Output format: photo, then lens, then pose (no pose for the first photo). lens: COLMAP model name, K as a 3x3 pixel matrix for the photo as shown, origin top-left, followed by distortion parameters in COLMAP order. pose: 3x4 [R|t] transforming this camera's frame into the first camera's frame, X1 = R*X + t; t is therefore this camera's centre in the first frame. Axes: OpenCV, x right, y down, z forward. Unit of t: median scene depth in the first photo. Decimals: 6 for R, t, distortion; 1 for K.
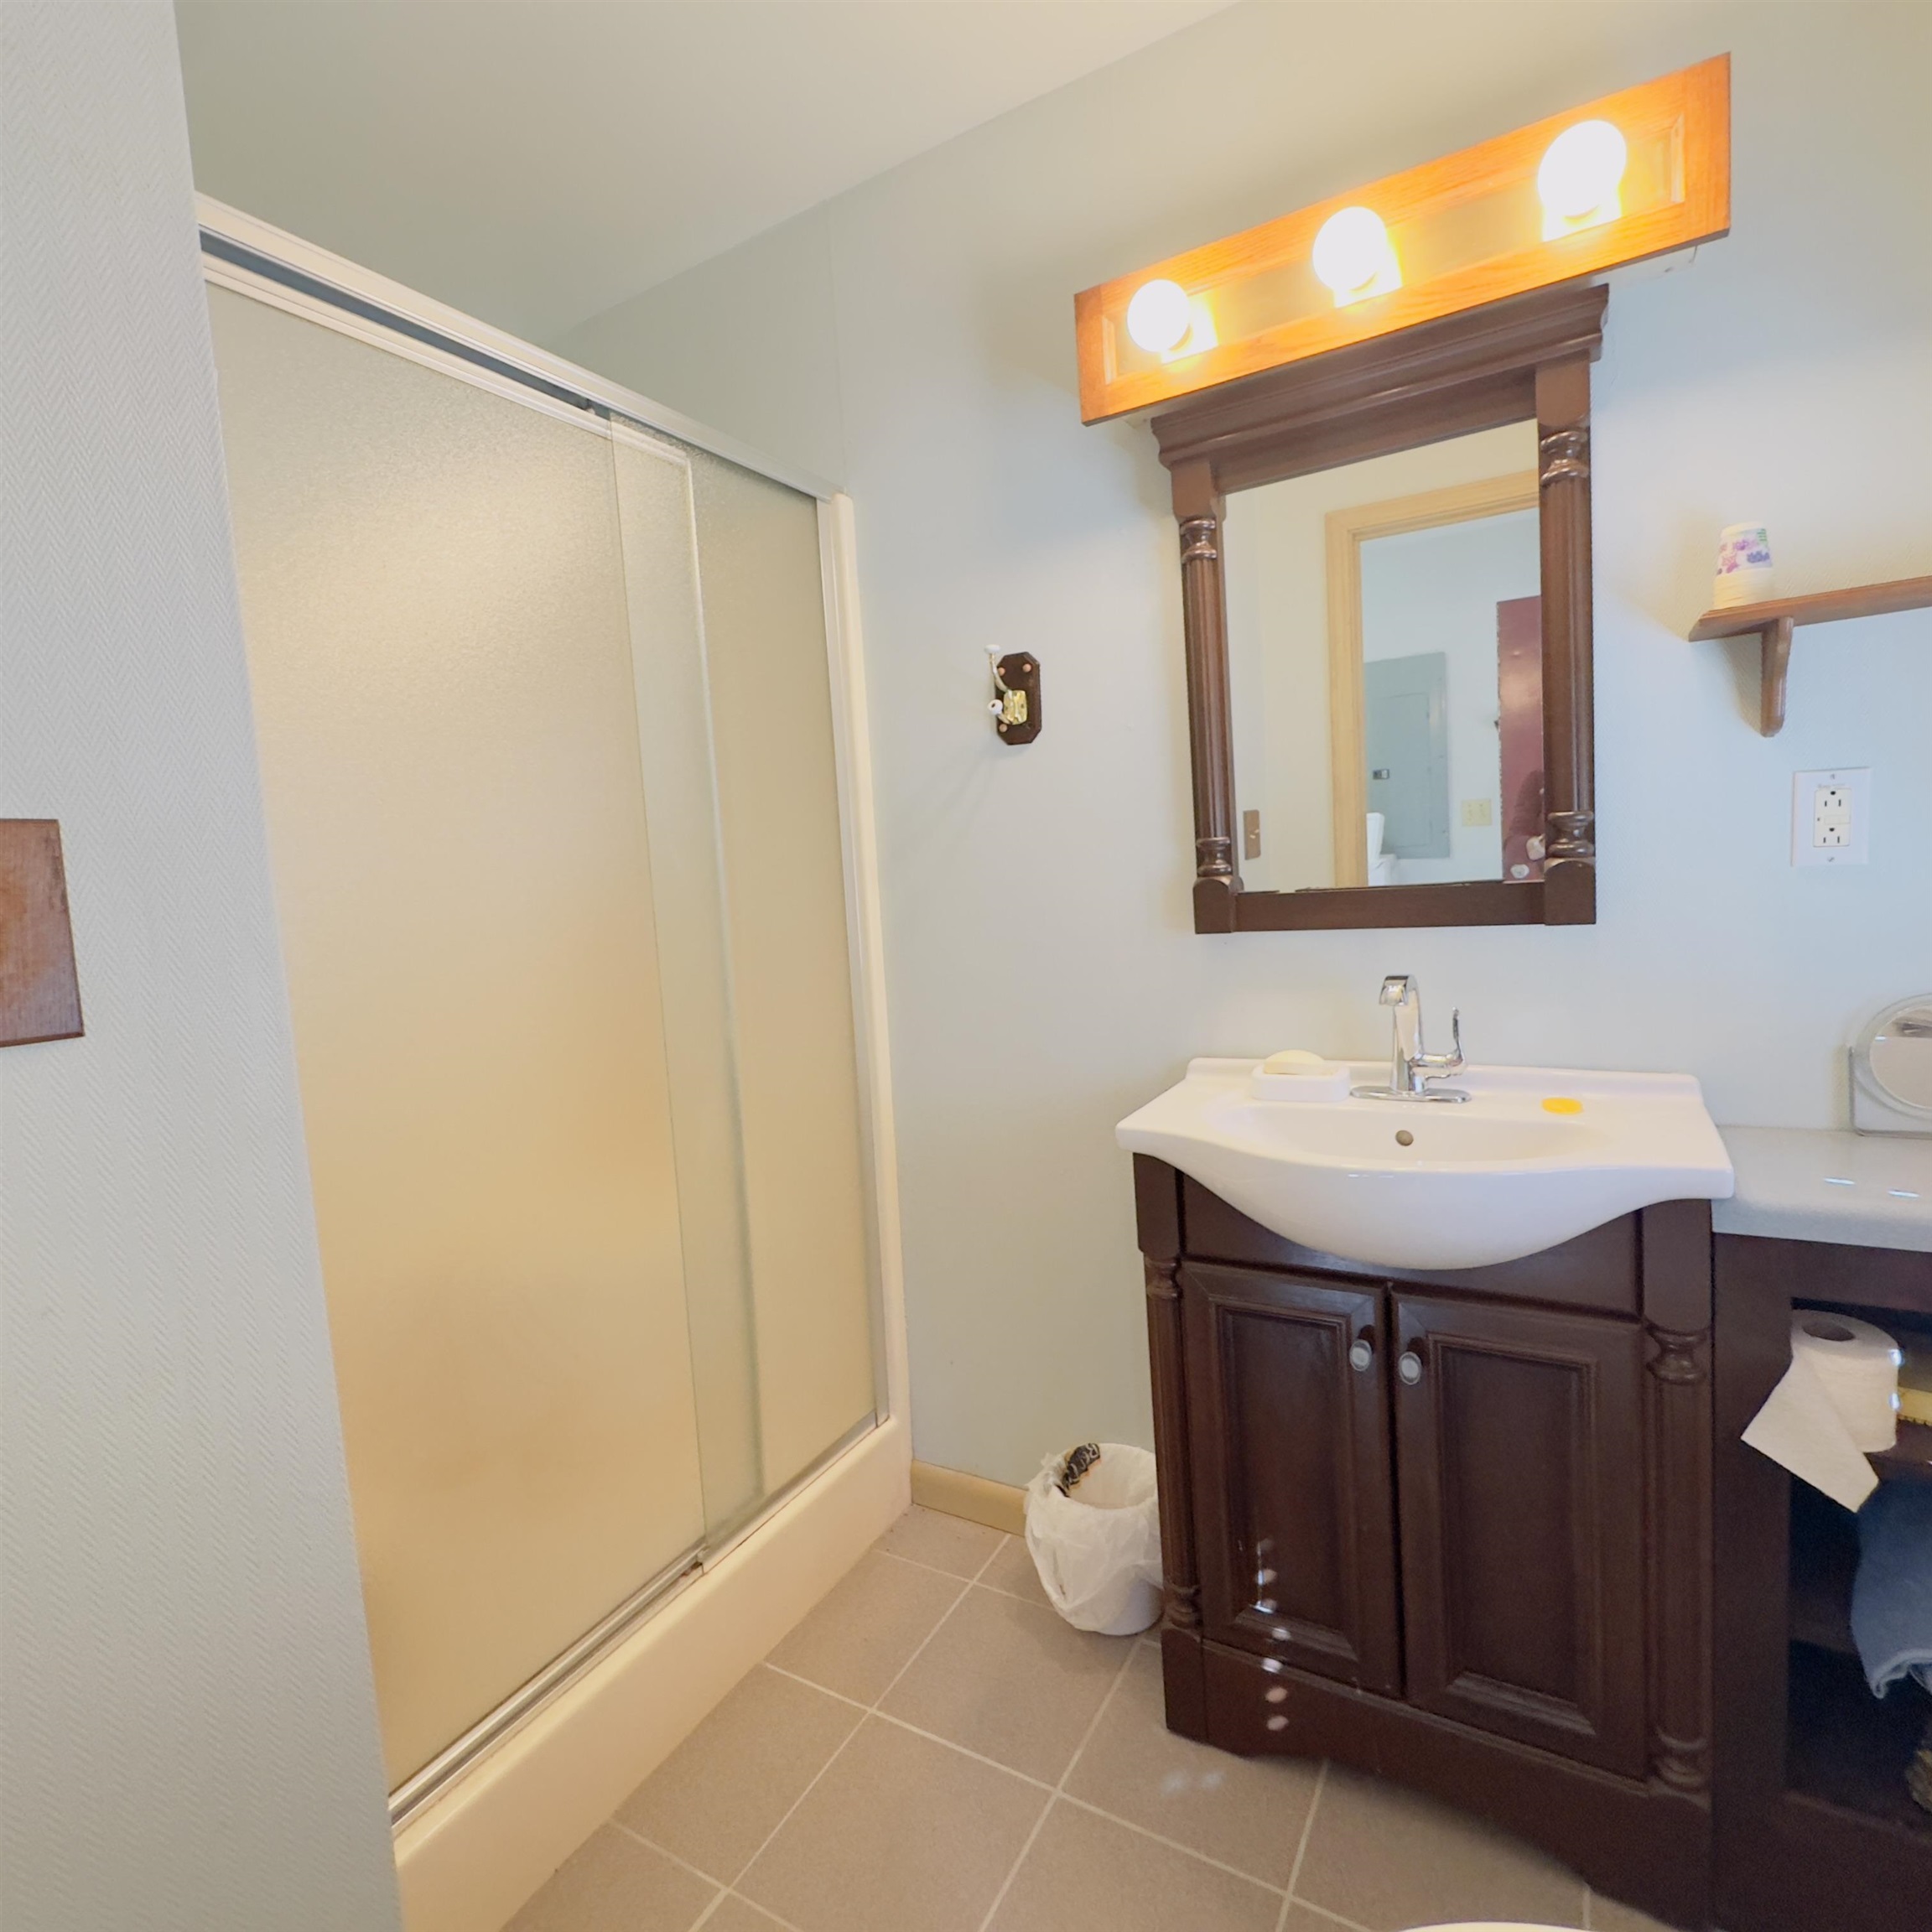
lens RADIAL K [[1032.8, 0, 965.4], [0, 1032.8, 963.3], [0, 0, 1]] dist [-0.001917, 0.001188]
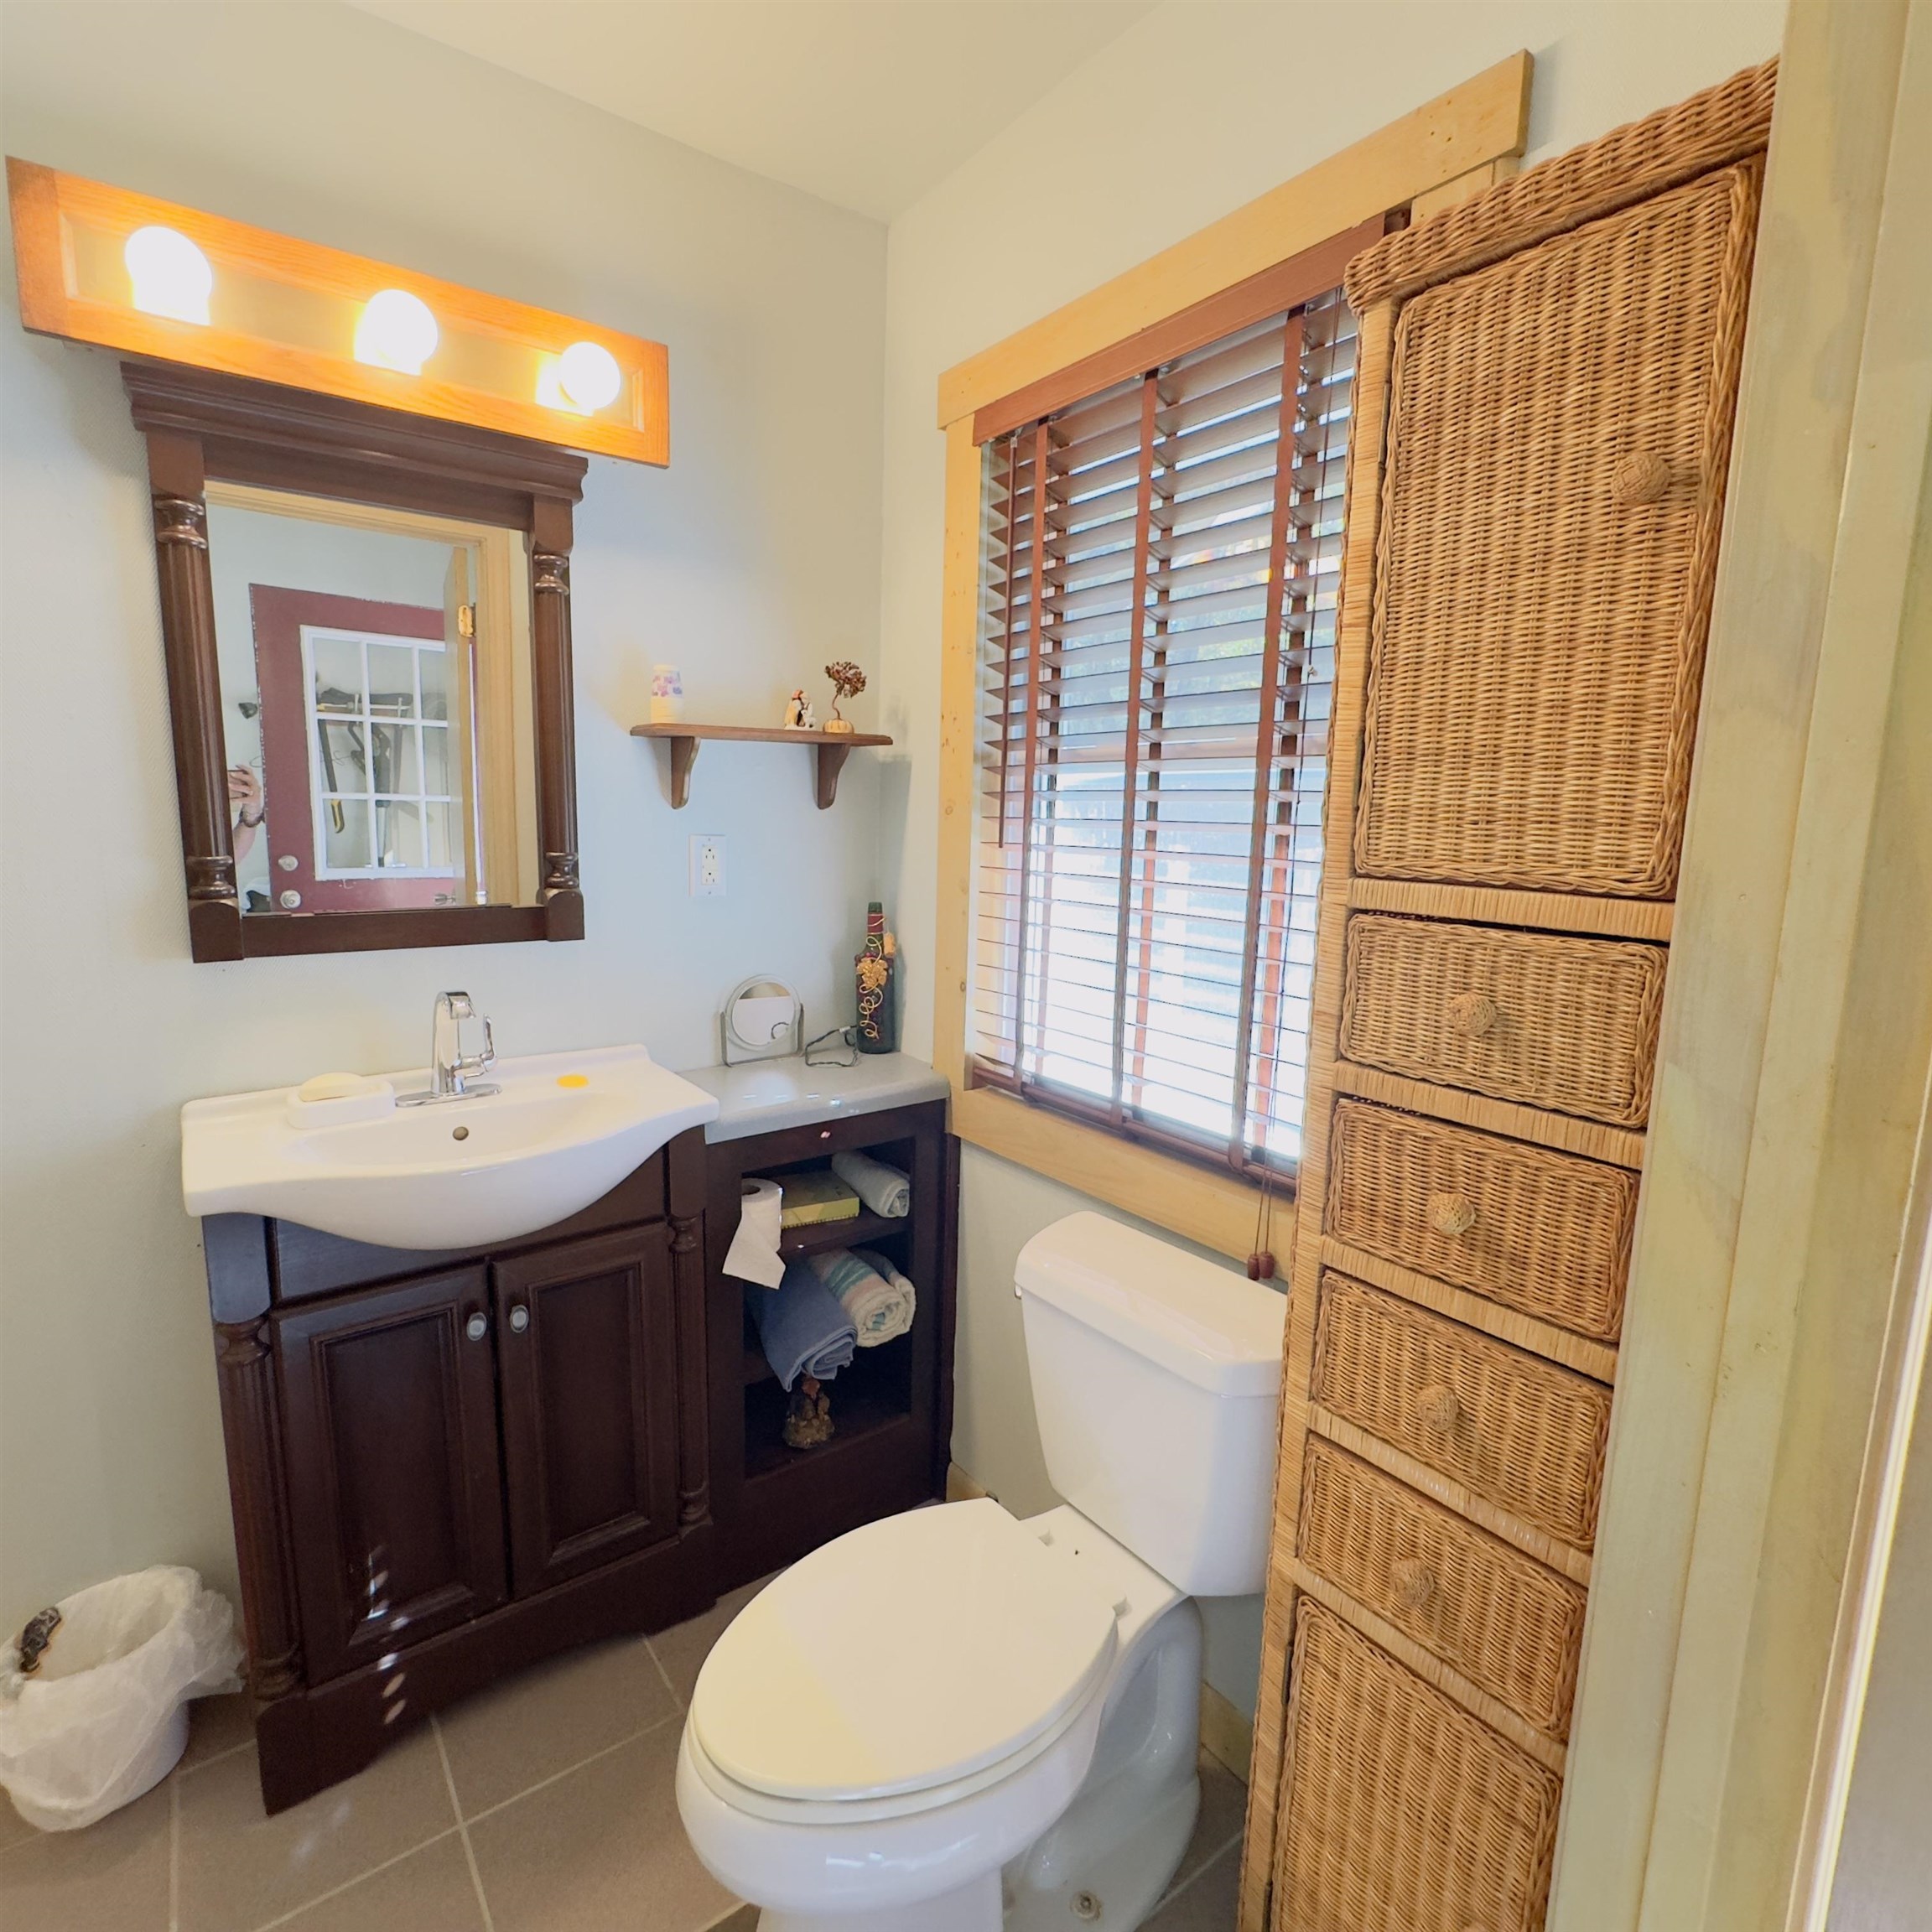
lens RADIAL K [[1032.8, 0, 959.3], [0, 1032.8, 965.8], [0, 0, 1]] dist [-0.001917, 0.001188]
pose [[0.386980, -0.065191, 0.919781, -0.418130], [0.044489, 0.997656, 0.051993, -0.052113], [-0.921014, 0.020800, 0.388974, 0.051397]]
